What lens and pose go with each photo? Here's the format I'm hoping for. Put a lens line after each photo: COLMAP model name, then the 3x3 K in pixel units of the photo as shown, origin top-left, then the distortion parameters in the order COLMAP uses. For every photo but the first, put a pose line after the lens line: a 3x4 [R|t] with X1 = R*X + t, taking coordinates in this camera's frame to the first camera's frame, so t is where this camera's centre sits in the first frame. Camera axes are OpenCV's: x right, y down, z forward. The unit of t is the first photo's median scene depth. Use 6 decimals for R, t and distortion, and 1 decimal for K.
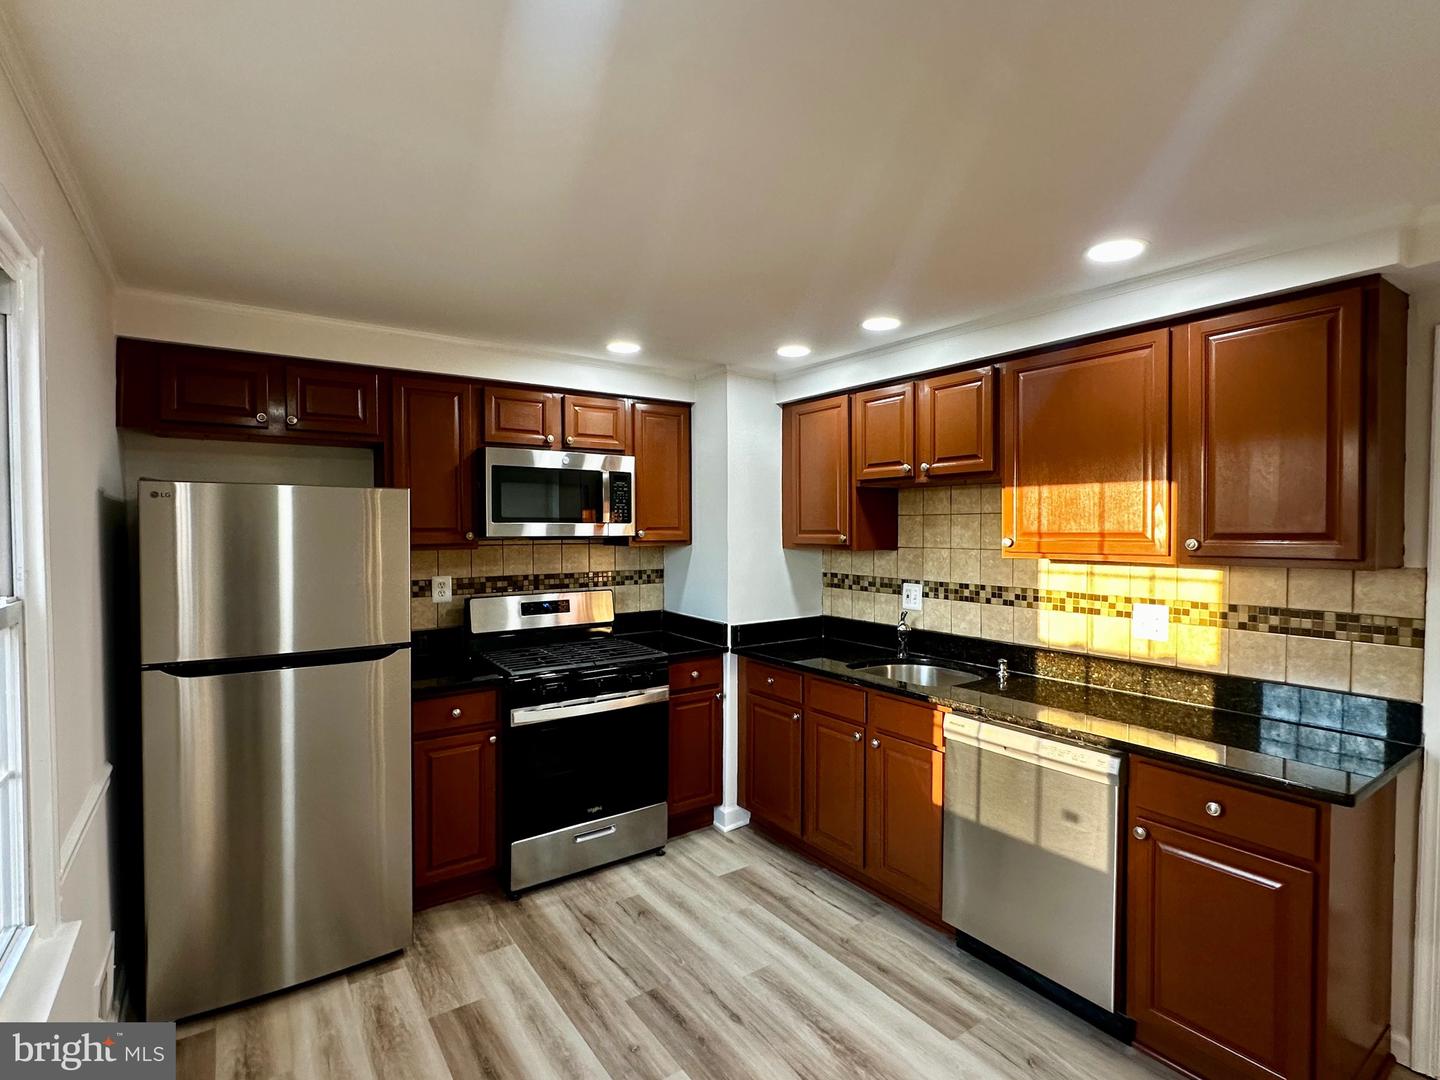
lens RADIAL K [[705.2, 0, 713.8], [0, 705.2, 544.8], [0, 0, 1]] dist [-0.003379, -0.000130]
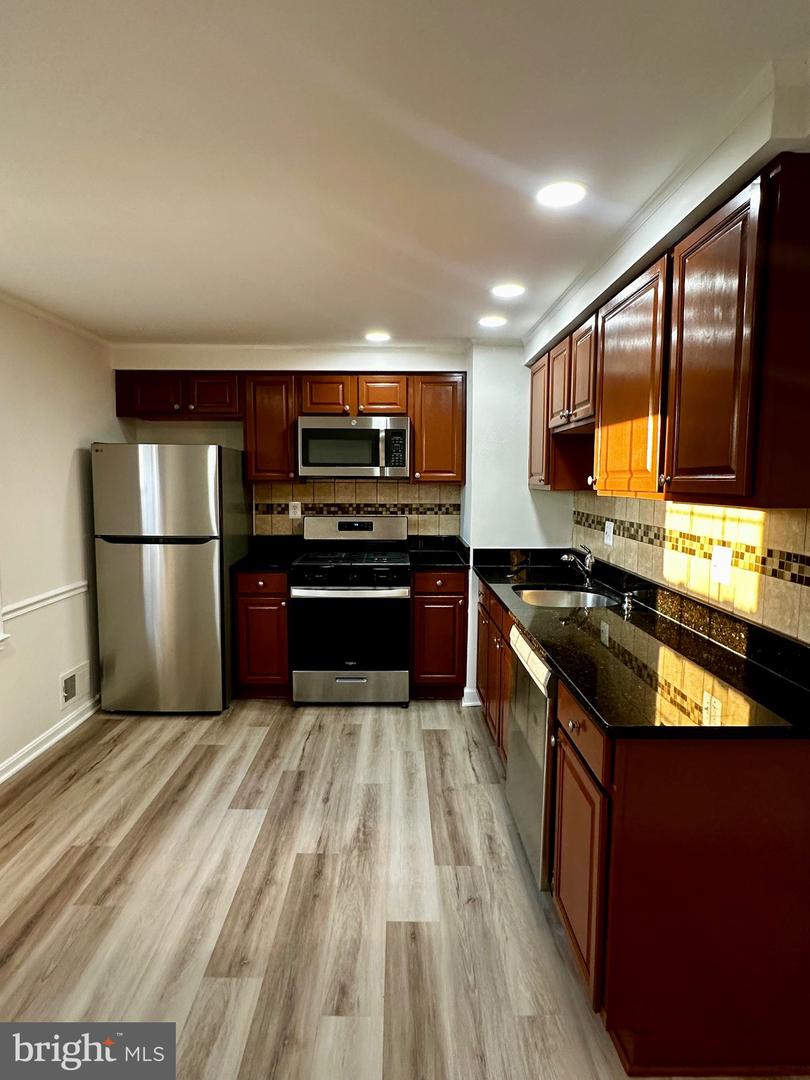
lens RADIAL K [[576.5, 0, 400.9], [0, 576.5, 537.1], [0, 0, 1]] dist [-0.002265, -0.000162]
pose [[0.823622, 0.064282, -0.563484, 0.609483], [-0.021952, 0.996425, 0.081584, 0.015349], [0.566714, -0.054825, 0.822089, 0.094881]]
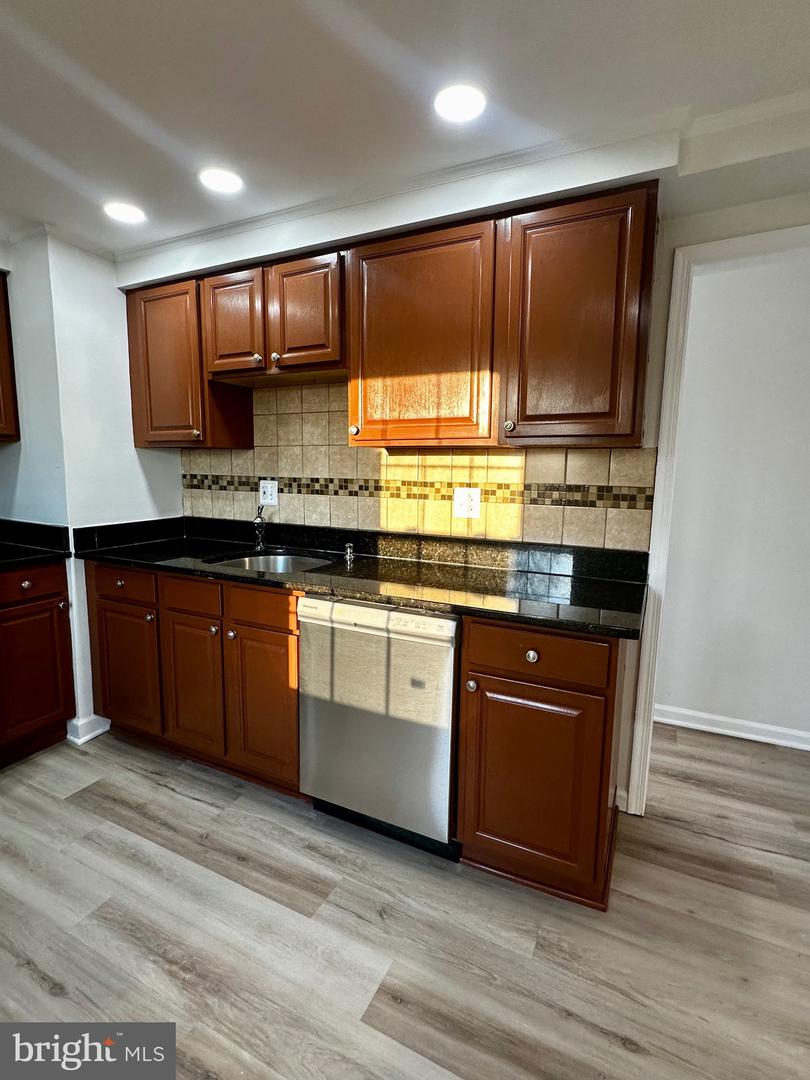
lens RADIAL K [[521.9, 0, 399.1], [0, 521.9, 536.5], [0, 0, 1]] dist [-0.002672, -0.000225]
pose [[0.878098, -0.051033, 0.475752, 0.090272], [-0.001593, 0.993979, 0.109561, 0.061302], [-0.478478, -0.096963, 0.872729, 0.251180]]
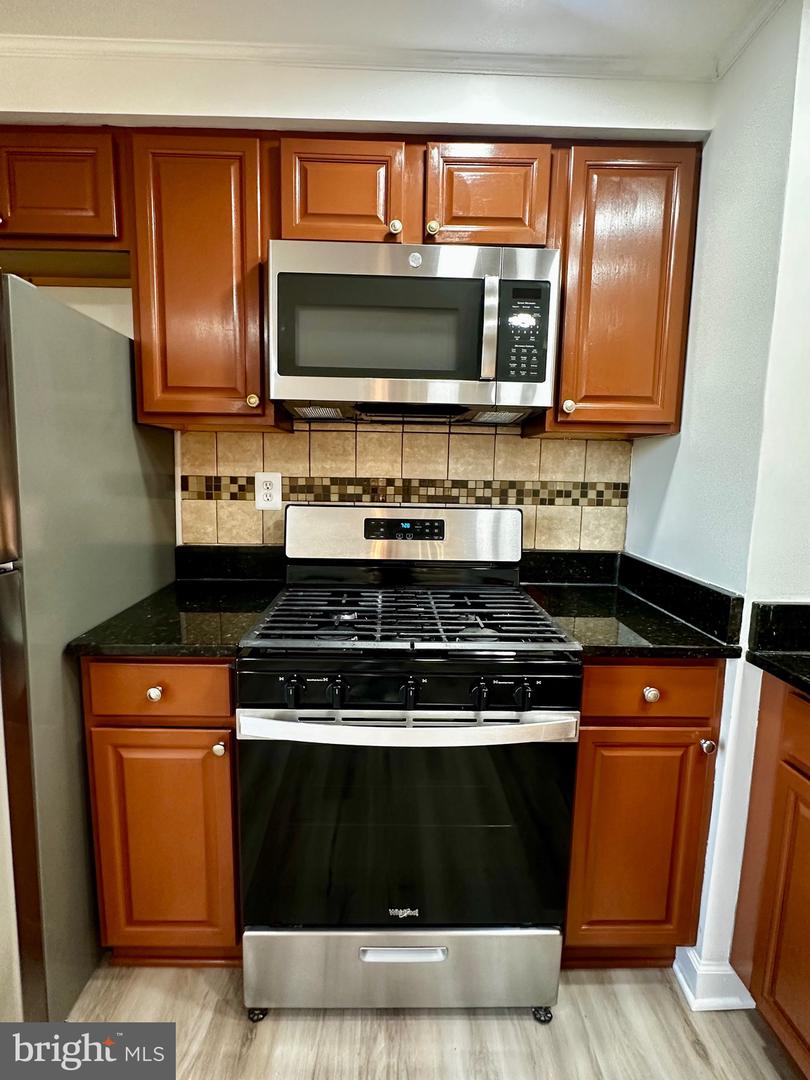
lens RADIAL K [[521.9, 0, 399.1], [0, 521.9, 536.5], [0, 0, 1]] dist [-0.002672, -0.000225]
pose [[0.826618, 0.088045, -0.555833, 0.023240], [-0.036605, 0.994006, 0.103015, 0.056883], [0.561571, -0.064808, 0.824886, 0.733947]]
